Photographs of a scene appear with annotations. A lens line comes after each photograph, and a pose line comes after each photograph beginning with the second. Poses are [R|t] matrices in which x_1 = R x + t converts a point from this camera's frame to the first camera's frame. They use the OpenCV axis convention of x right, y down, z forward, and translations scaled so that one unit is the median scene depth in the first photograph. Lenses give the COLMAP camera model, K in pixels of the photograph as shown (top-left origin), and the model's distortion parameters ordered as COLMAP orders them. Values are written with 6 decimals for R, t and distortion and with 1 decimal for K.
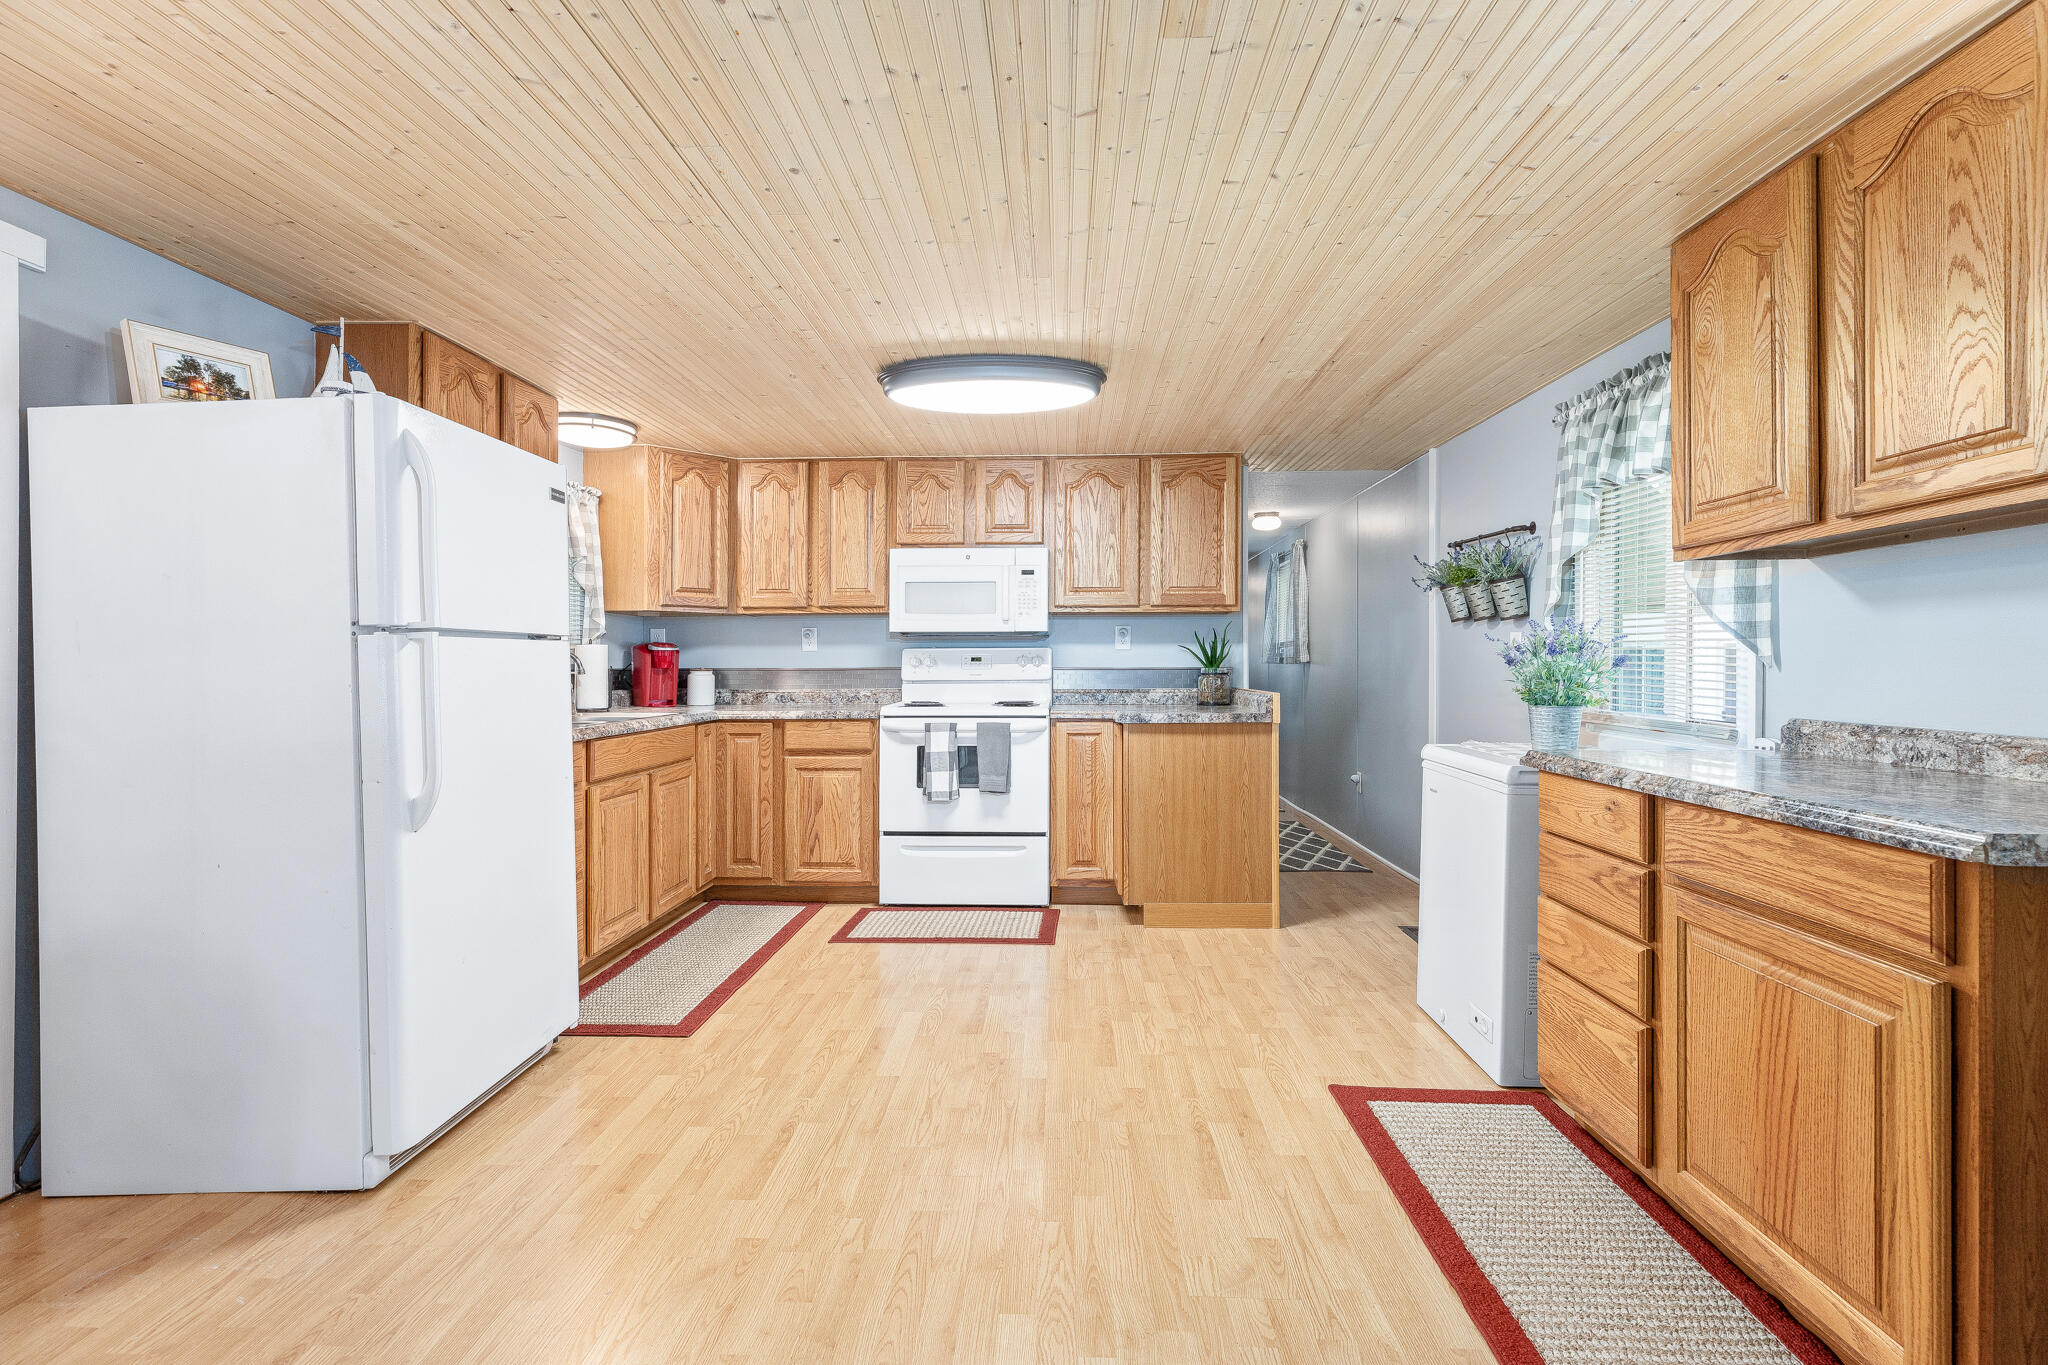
lens RADIAL K [[919.5, 0, 1021.9], [0, 919.5, 672.8], [0, 0, 1]] dist [0.001922, 0.000003]
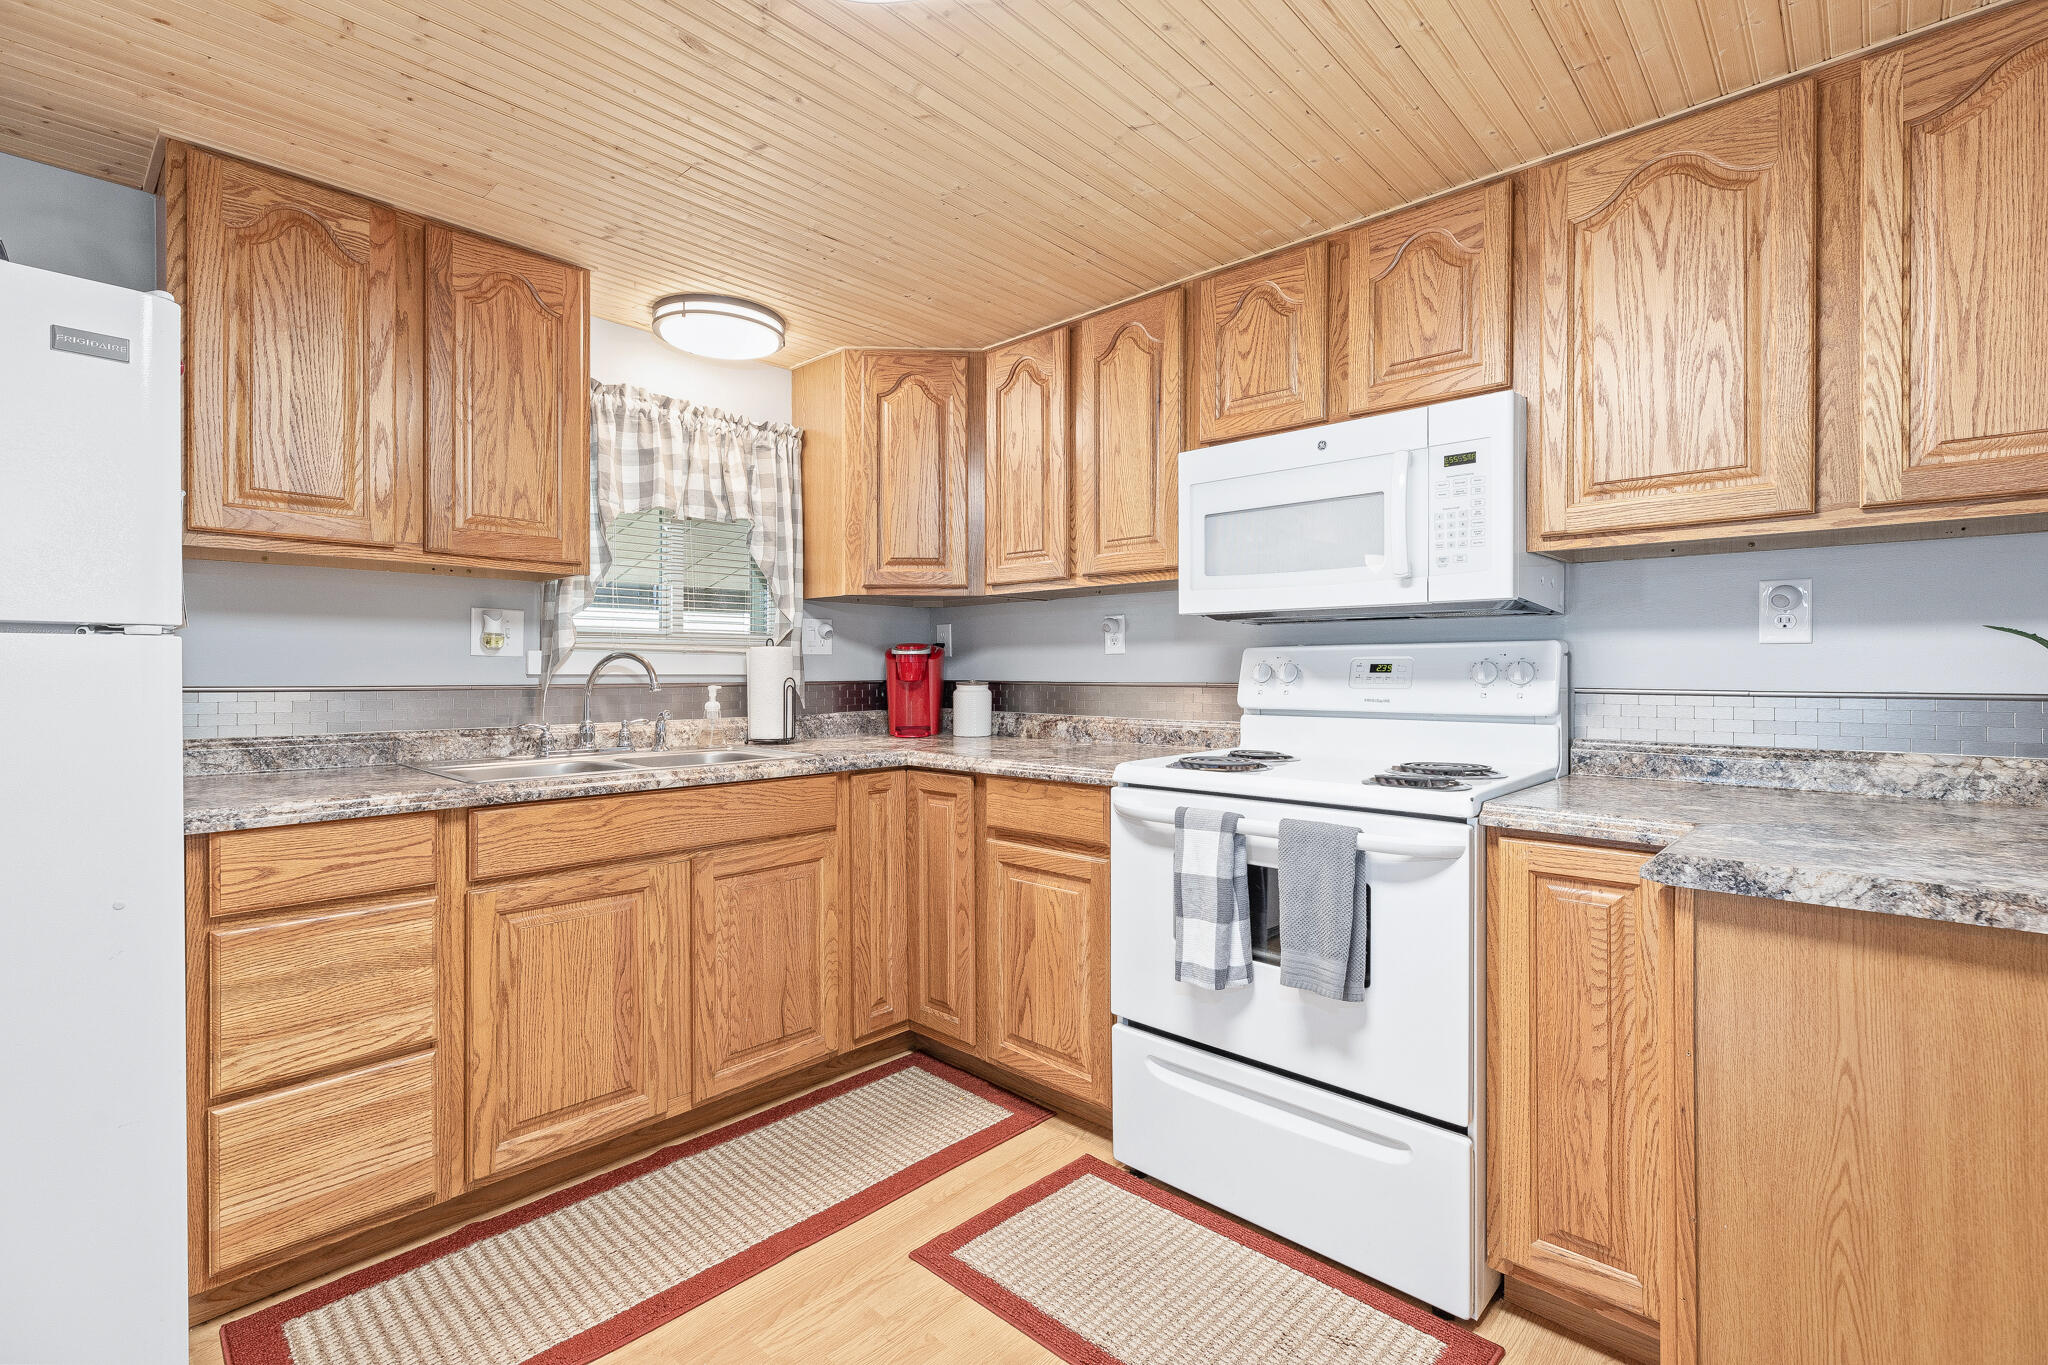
lens RADIAL K [[919.5, 0, 1031.3], [0, 919.5, 667.6], [0, 0, 1]] dist [0.001922, 0.000003]
pose [[0.768950, 0.000922, -0.639308, 0.124792], [-0.008543, 0.999924, -0.008834, -0.009951], [0.639251, 0.012255, 0.768900, 0.563616]]
